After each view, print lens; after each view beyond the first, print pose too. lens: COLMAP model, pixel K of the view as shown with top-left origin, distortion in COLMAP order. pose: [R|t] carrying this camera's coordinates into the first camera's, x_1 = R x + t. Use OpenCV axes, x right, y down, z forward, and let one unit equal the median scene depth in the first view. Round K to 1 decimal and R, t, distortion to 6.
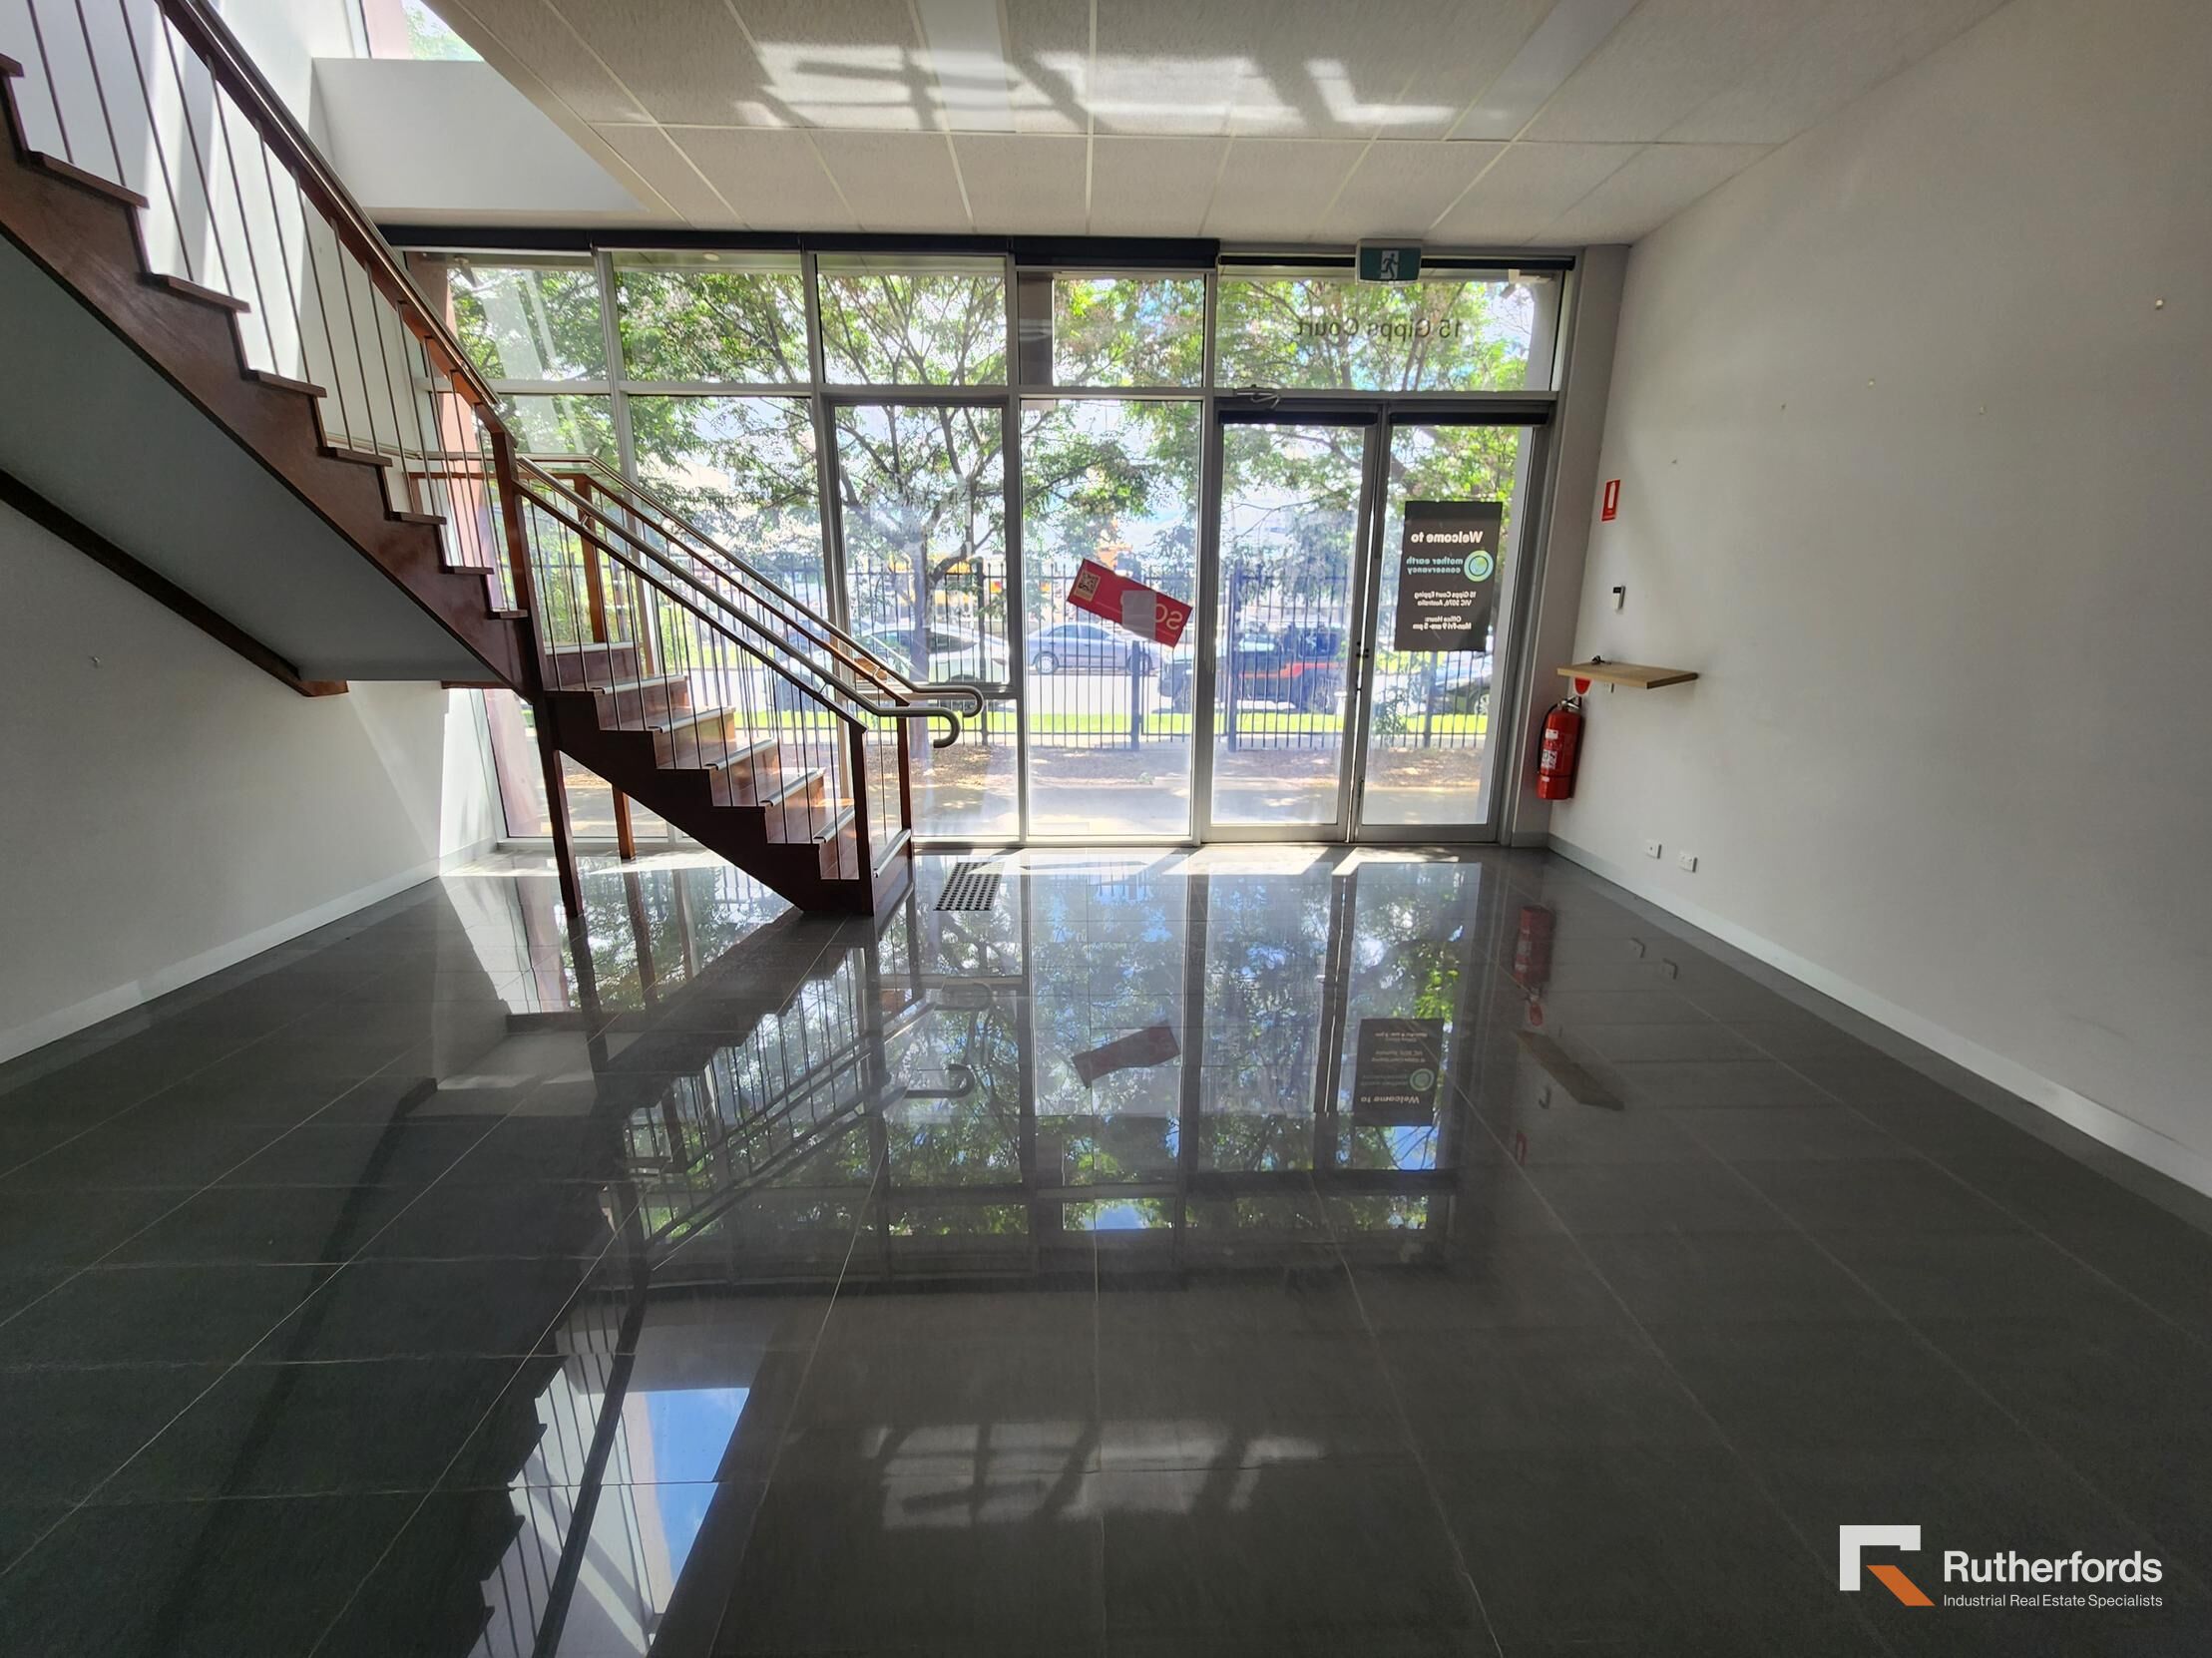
lens RADIAL K [[904.0, 0, 1113.1], [0, 904.0, 843.6], [0, 0, 1]] dist [-0.002076, 0.000392]
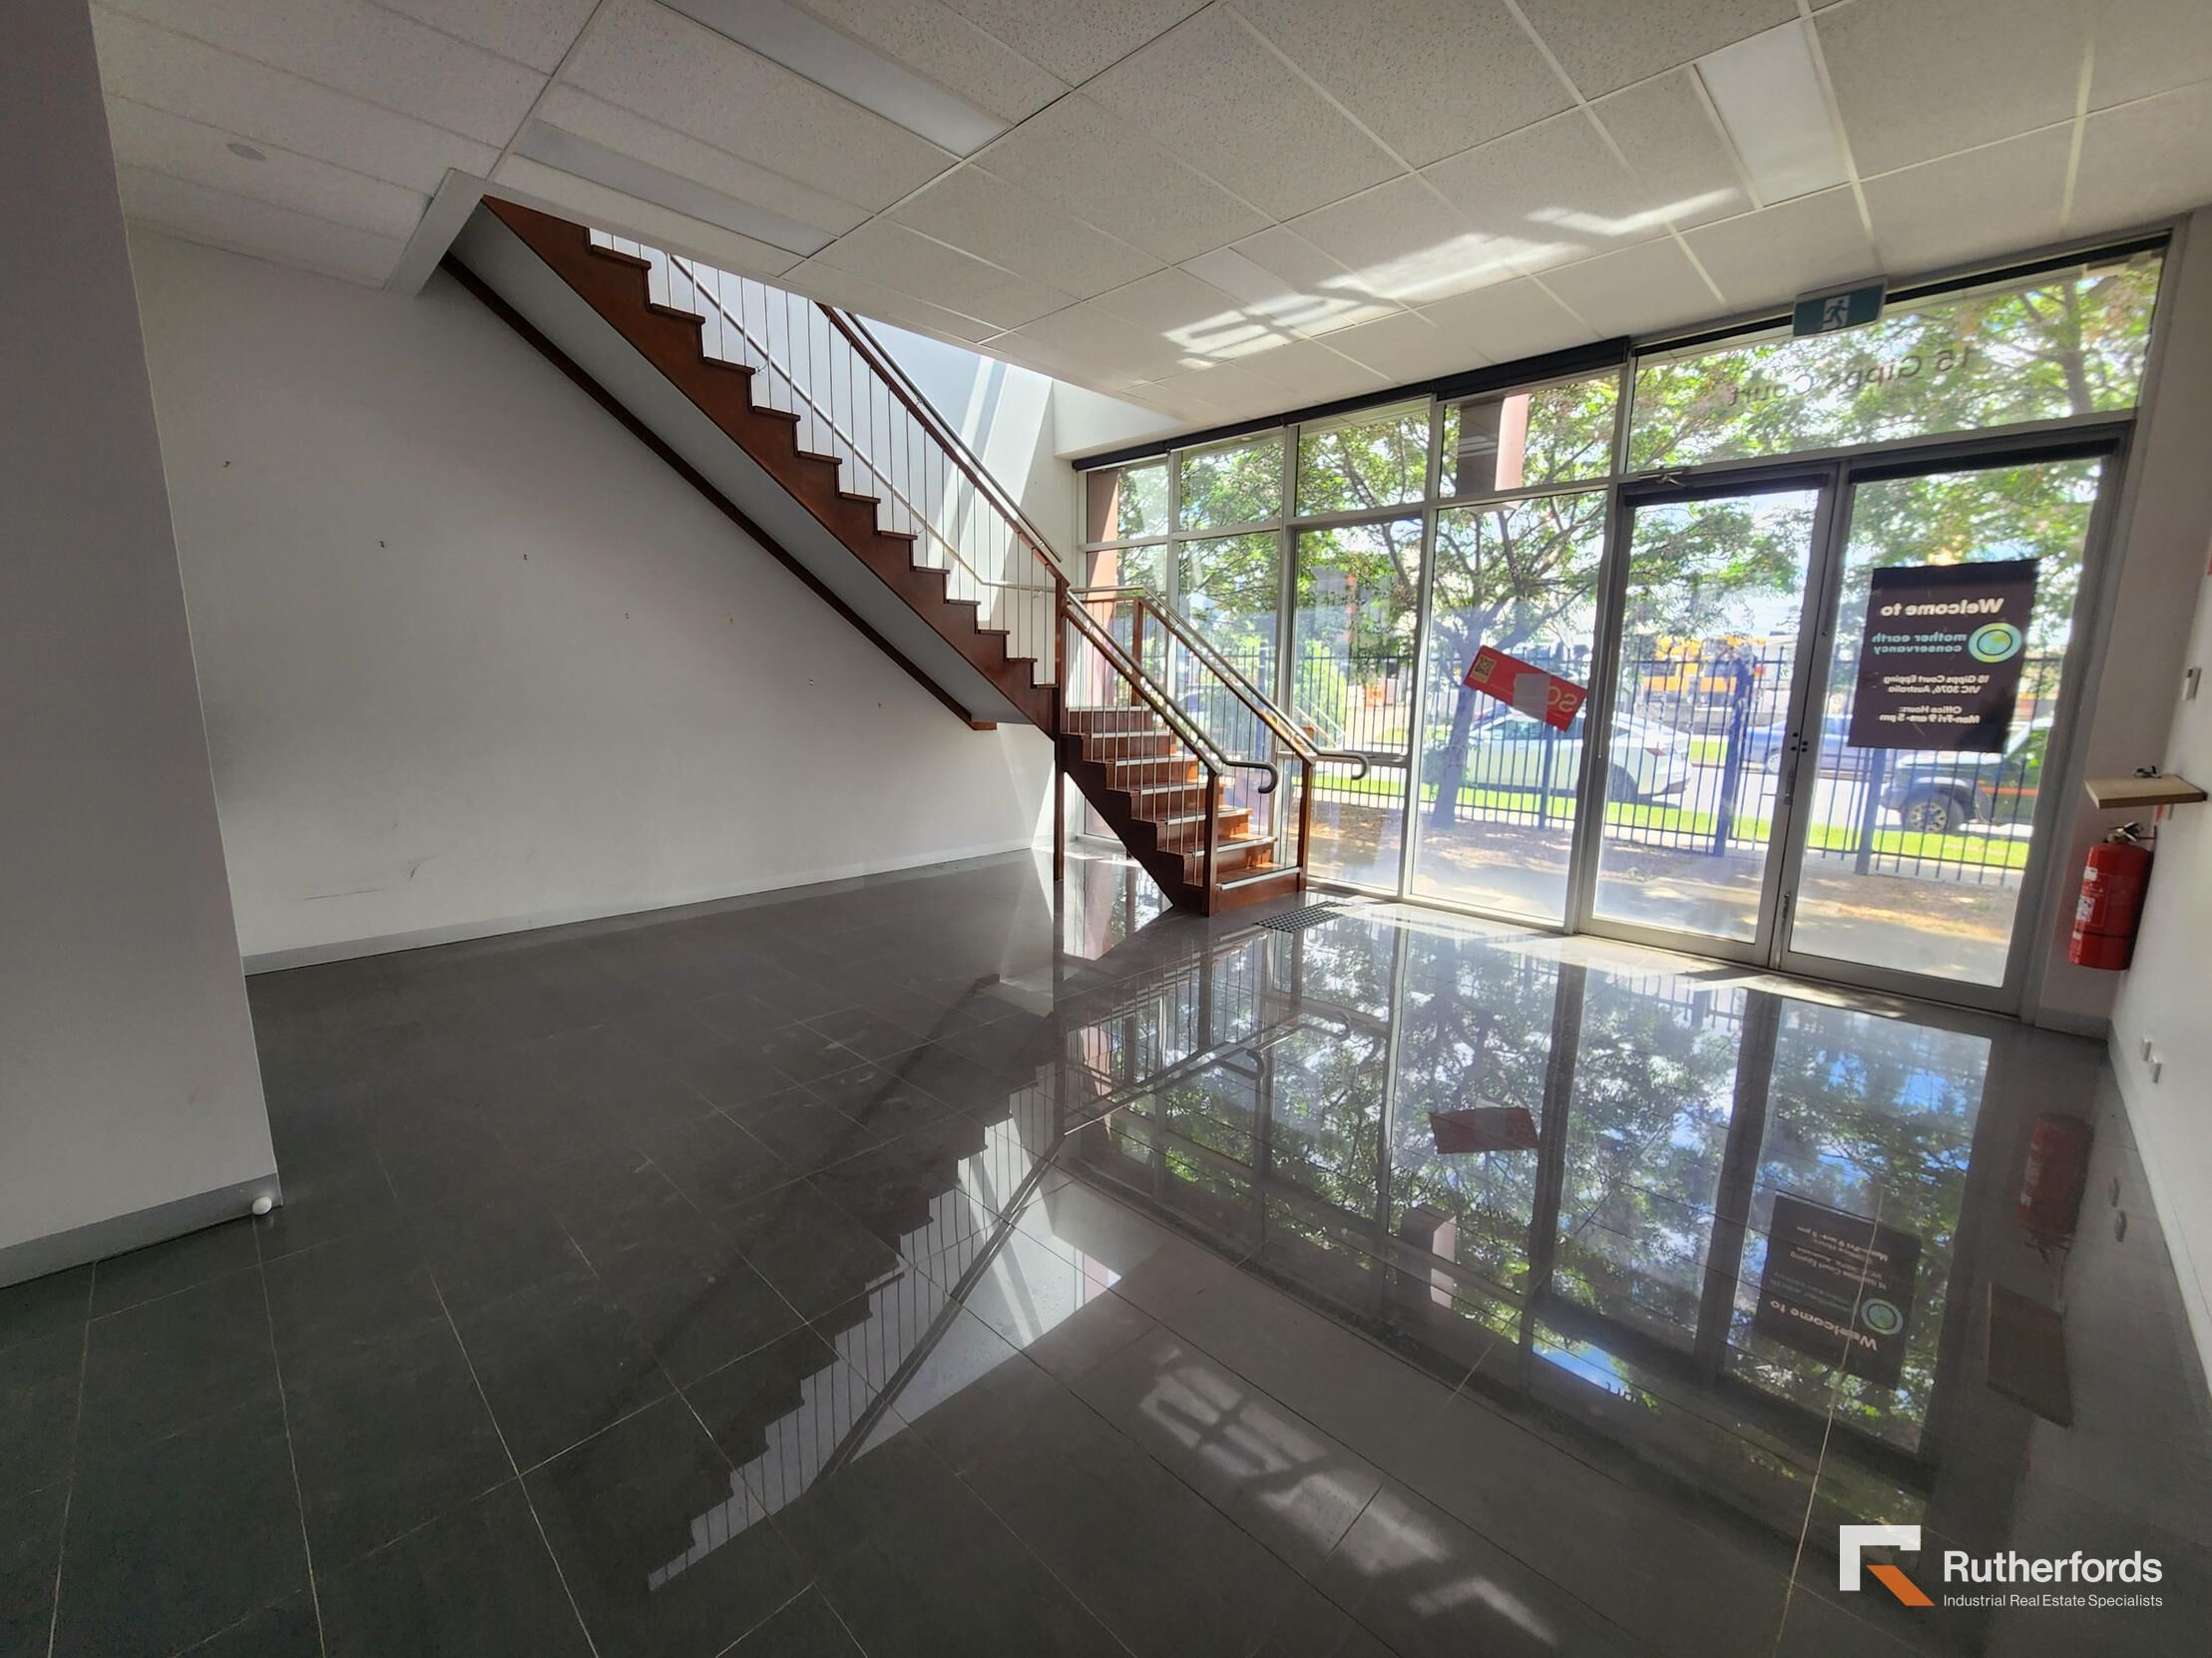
lens RADIAL K [[888.3, 0, 1116.6], [0, 888.3, 821.3], [0, 0, 1]] dist [-0.001057, -0.000472]
pose [[0.703512, 0.118081, -0.700805, 0.427462], [-0.195833, 0.980133, -0.031444, 0.009233], [0.683169, 0.159362, 0.712659, -0.015572]]
